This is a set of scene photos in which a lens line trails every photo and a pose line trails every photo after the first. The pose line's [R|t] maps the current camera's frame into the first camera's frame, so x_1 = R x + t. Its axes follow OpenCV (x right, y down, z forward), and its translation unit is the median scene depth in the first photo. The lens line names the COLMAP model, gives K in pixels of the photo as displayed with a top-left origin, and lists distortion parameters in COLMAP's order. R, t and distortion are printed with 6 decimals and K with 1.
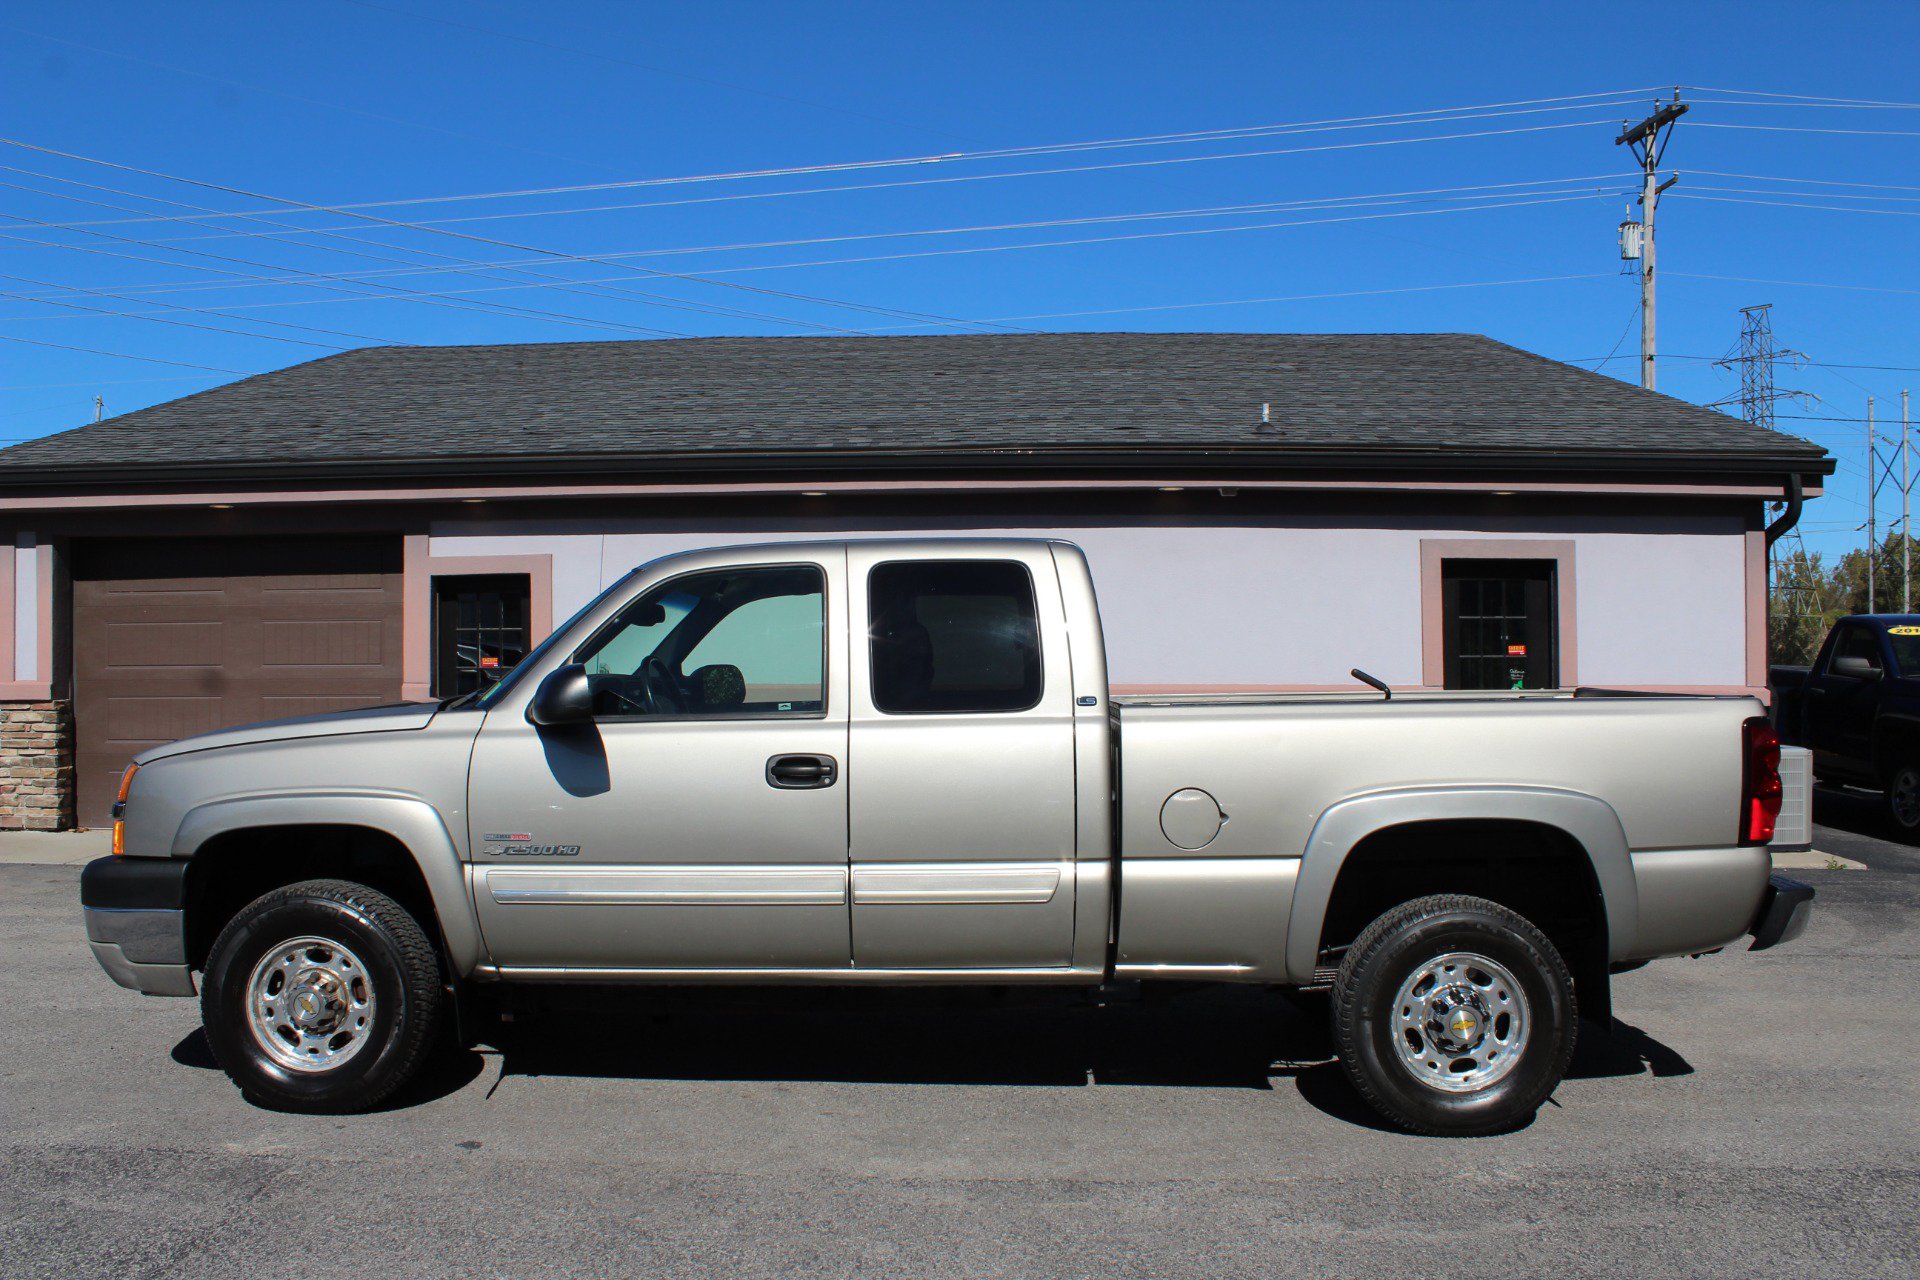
lens RADIAL K [[1625.9, 0, 950.5], [0, 1625.9, 640.7], [0, 0, 1]] dist [-0.169573, 0.163385]
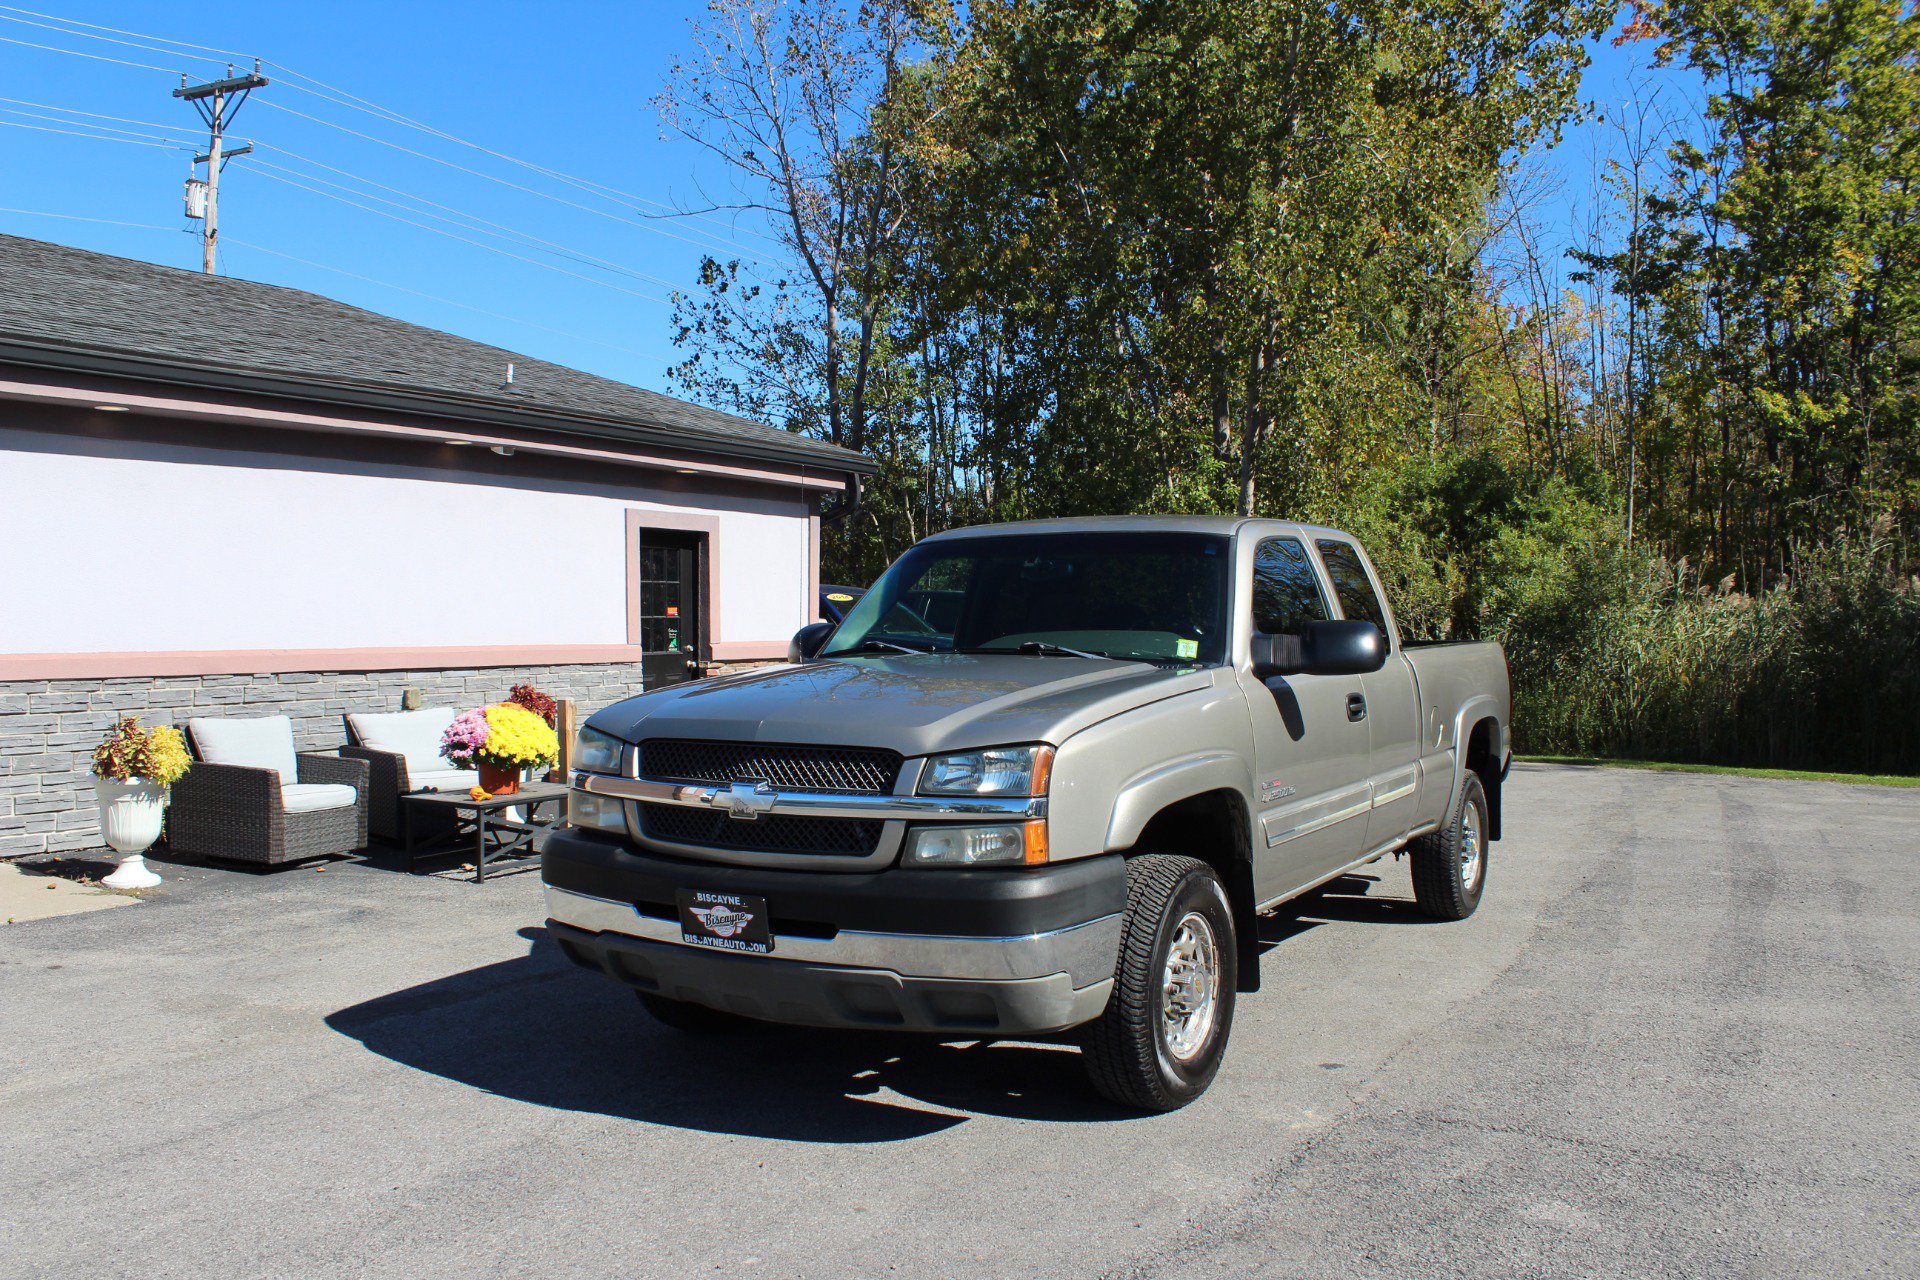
lens RADIAL K [[1627.1, 0, 951.4], [0, 1627.1, 640.9], [0, 0, 1]] dist [-0.170172, 0.166064]
pose [[0.484427, -0.012105, 0.874748, -0.548320], [-0.008114, 0.999799, 0.018329, 0.004036], [-0.874794, -0.015977, 0.484232, 0.278622]]
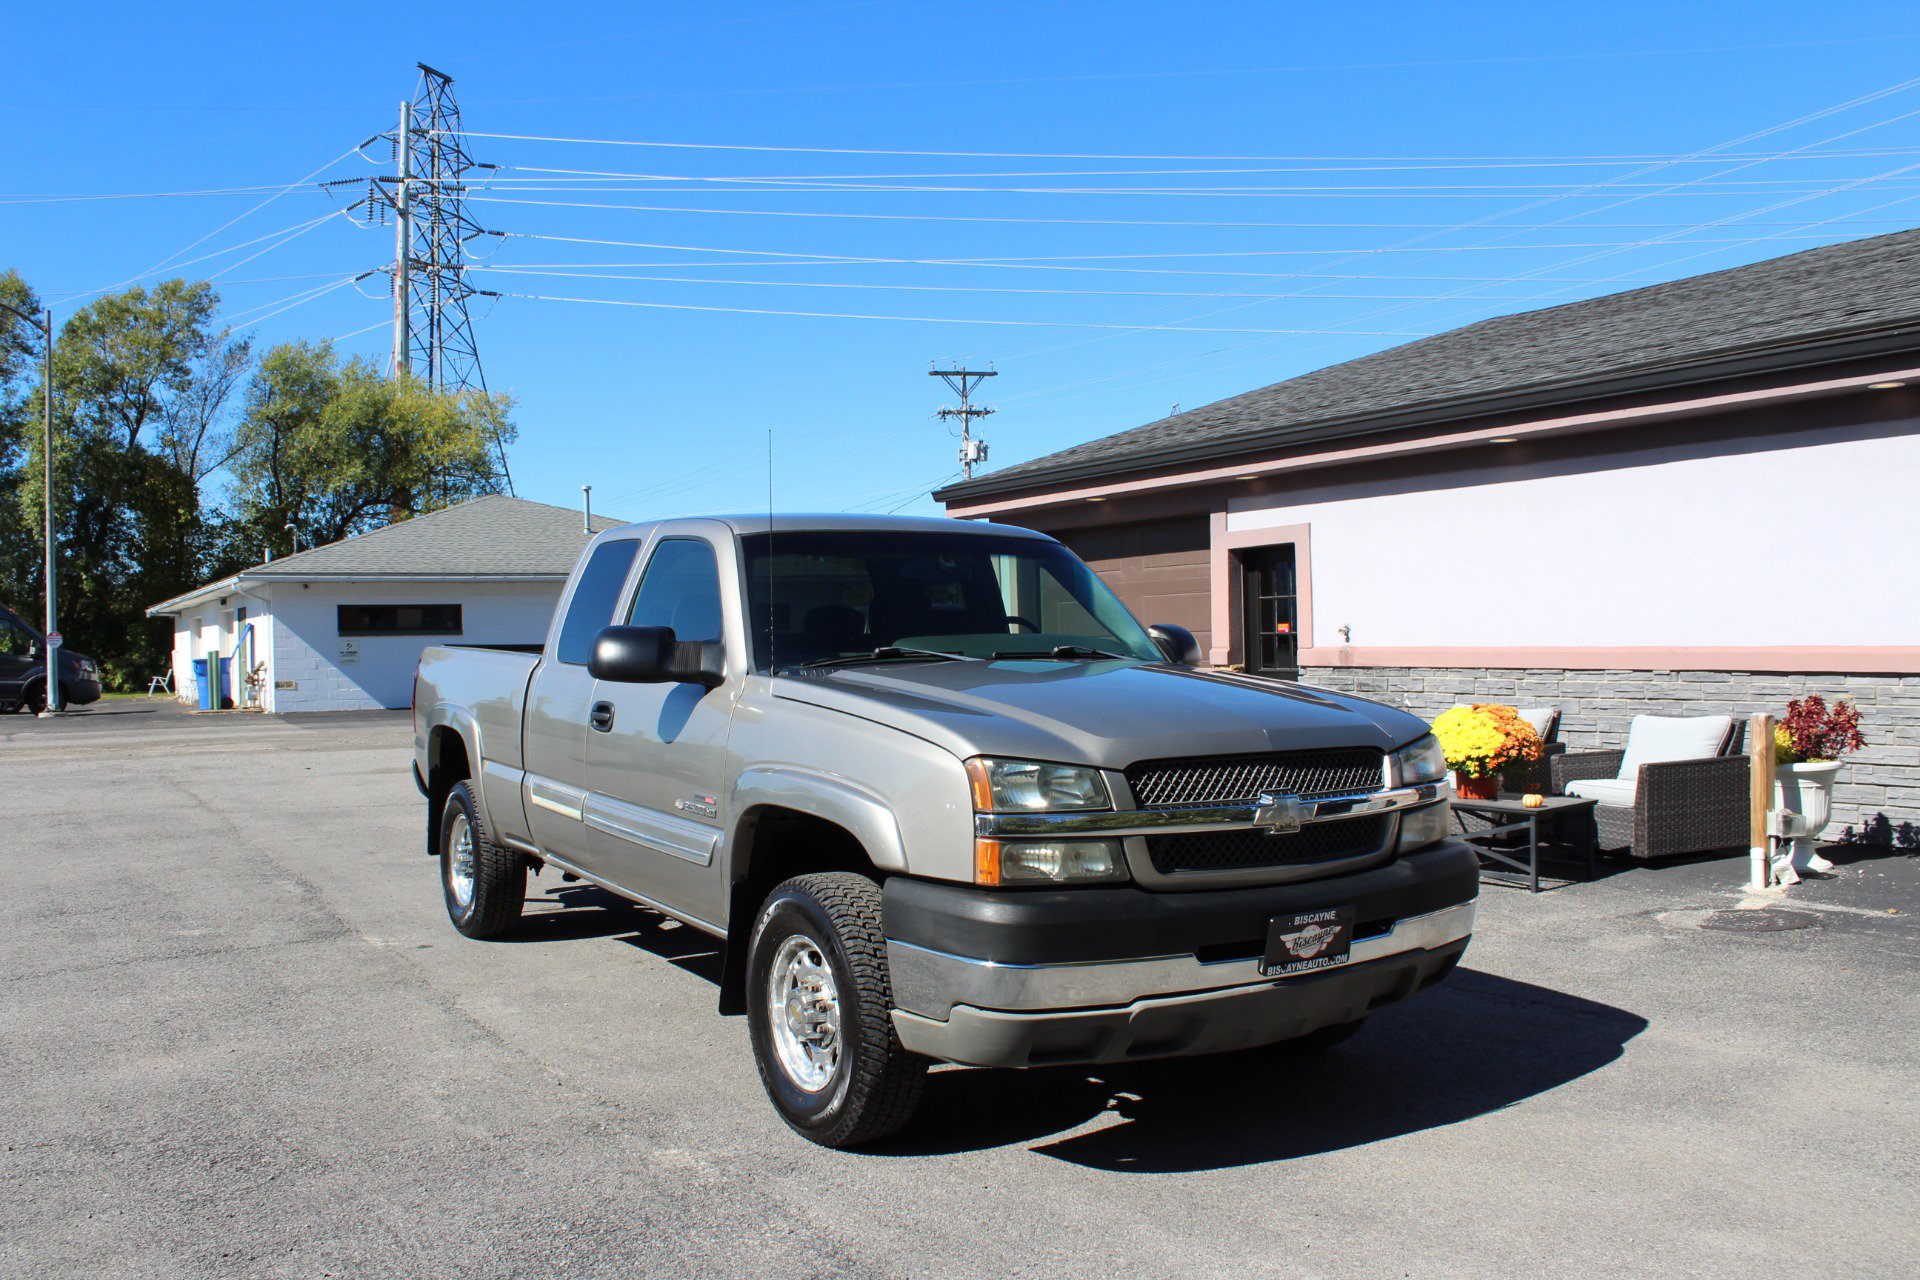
lens RADIAL K [[1648.2, 0, 954.4], [0, 1648.2, 646.3], [0, 0, 1]] dist [-0.168503, 0.165485]
pose [[0.563615, -0.004319, -0.826027, 0.497591], [0.022305, 0.999701, 0.009992, 0.010308], [0.825737, -0.024056, 0.563543, 0.221037]]
